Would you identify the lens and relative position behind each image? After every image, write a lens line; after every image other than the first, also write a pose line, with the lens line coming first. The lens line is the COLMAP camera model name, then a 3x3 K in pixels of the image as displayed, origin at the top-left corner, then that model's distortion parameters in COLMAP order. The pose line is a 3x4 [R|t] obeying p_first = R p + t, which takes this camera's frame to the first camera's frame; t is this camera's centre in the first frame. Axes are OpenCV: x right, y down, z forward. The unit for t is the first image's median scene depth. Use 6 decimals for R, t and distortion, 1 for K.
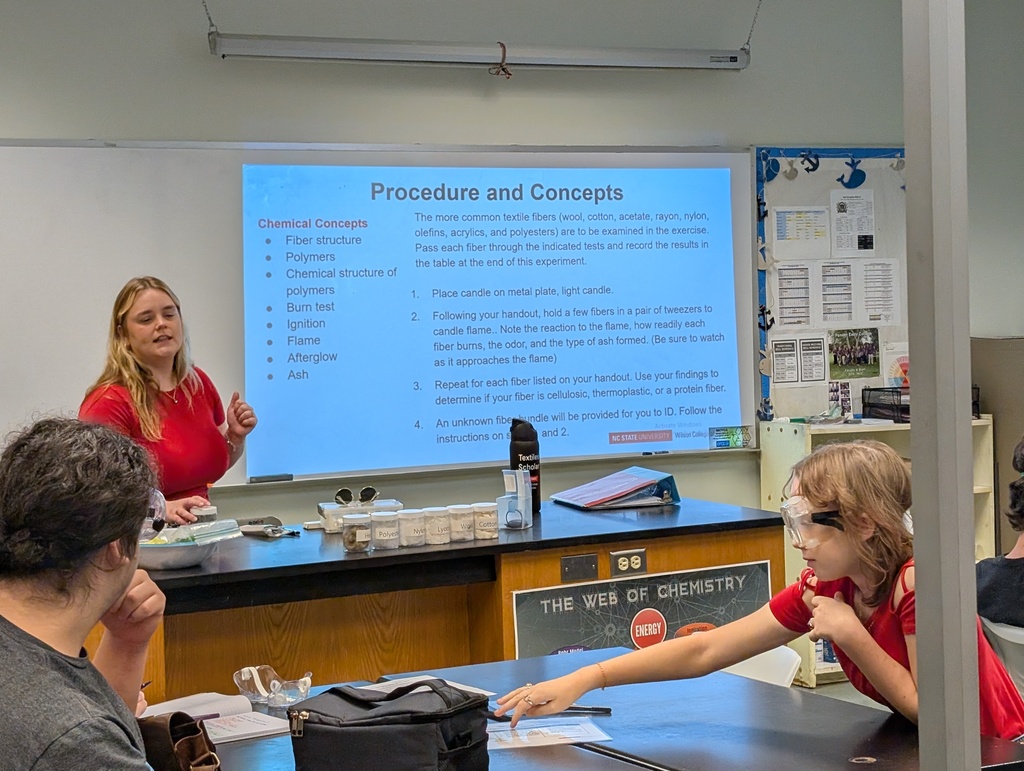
lens RADIAL K [[2228.2, 0, 513.1], [0, 2228.2, 371.8], [0, 0, 1]] dist [0.272870, -0.132921]
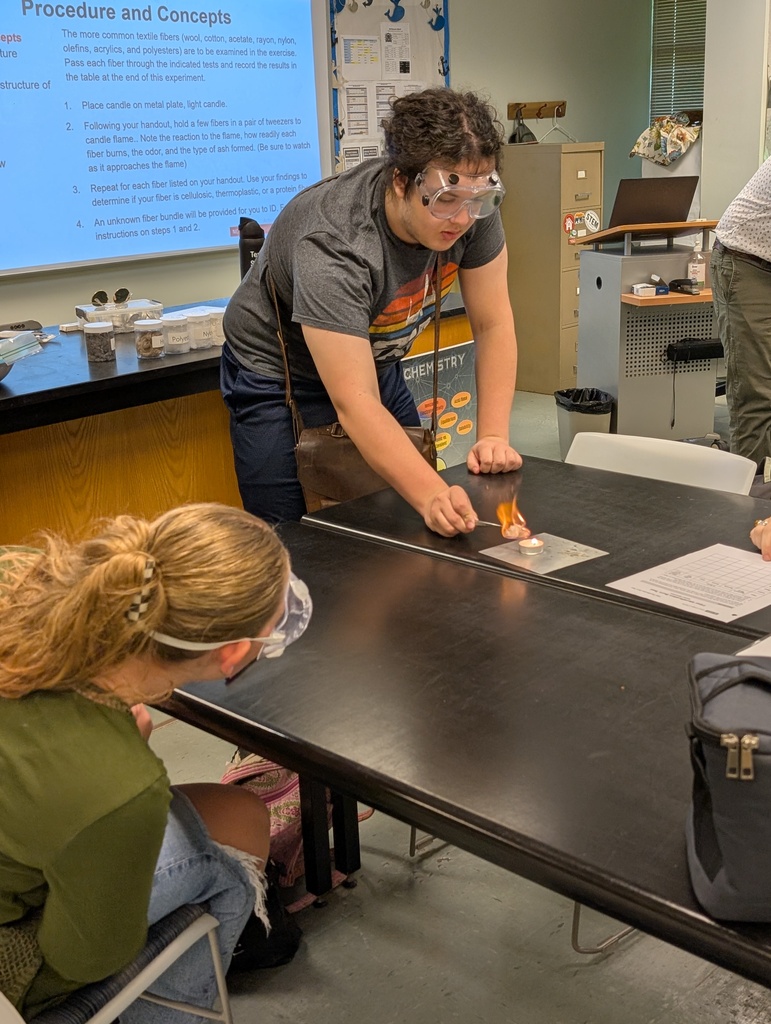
lens RADIAL K [[1294.5, 0, 385.5], [0, 1294.5, 512.0], [0, 0, 1]] dist [0.055954, -0.068498]
pose [[0.952254, -0.091683, 0.291217, -0.097283], [0.017169, 0.968418, 0.248742, 0.003001], [-0.304825, -0.231865, 0.923753, 0.276836]]
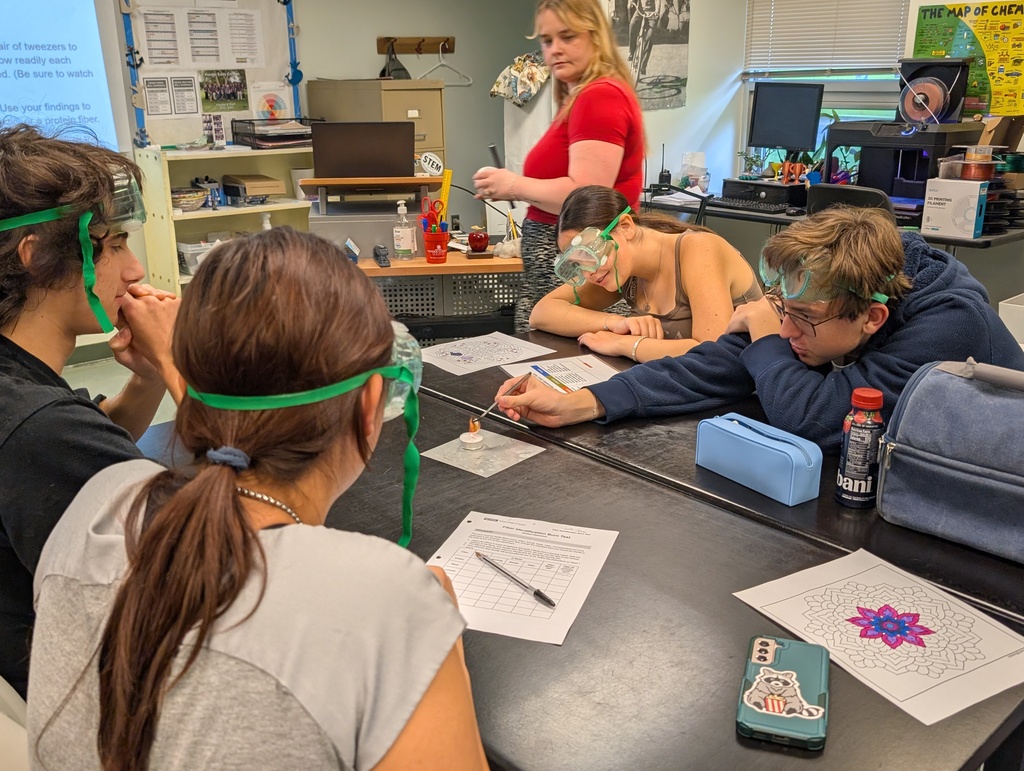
lens RADIAL K [[975.1, 0, 512.0], [0, 975.1, 385.5], [0, 0, 1]] dist [0.006151, -0.003062]
pose [[0.976582, -0.049786, 0.209305, 0.196897], [-0.009841, 0.961501, 0.274624, -0.001285], [-0.214919, -0.270253, 0.938495, 0.445042]]
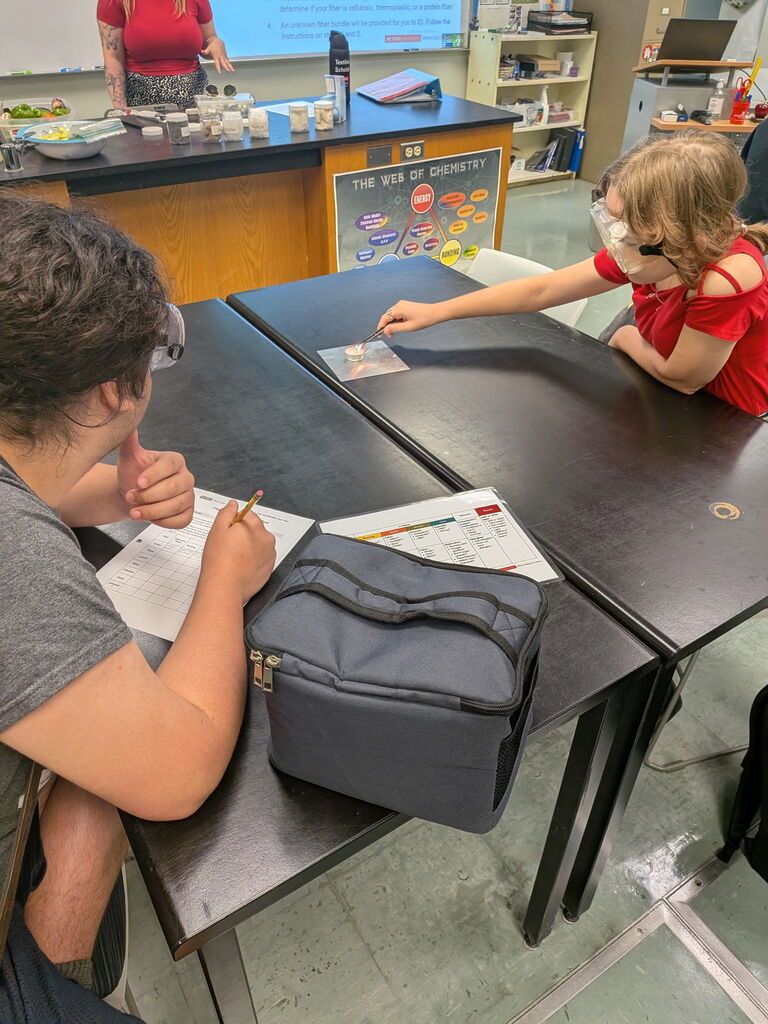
lens RADIAL K [[763.7, 0, 392.4], [0, 763.7, 508.2], [0, 0, 1]] dist [-0.007958, -0.010830]
pose [[0.996181, -0.009933, 0.086745, -0.004712], [-0.040755, 0.825729, 0.562592, -0.000948], [-0.077216, -0.563979, 0.822171, 0.323156]]
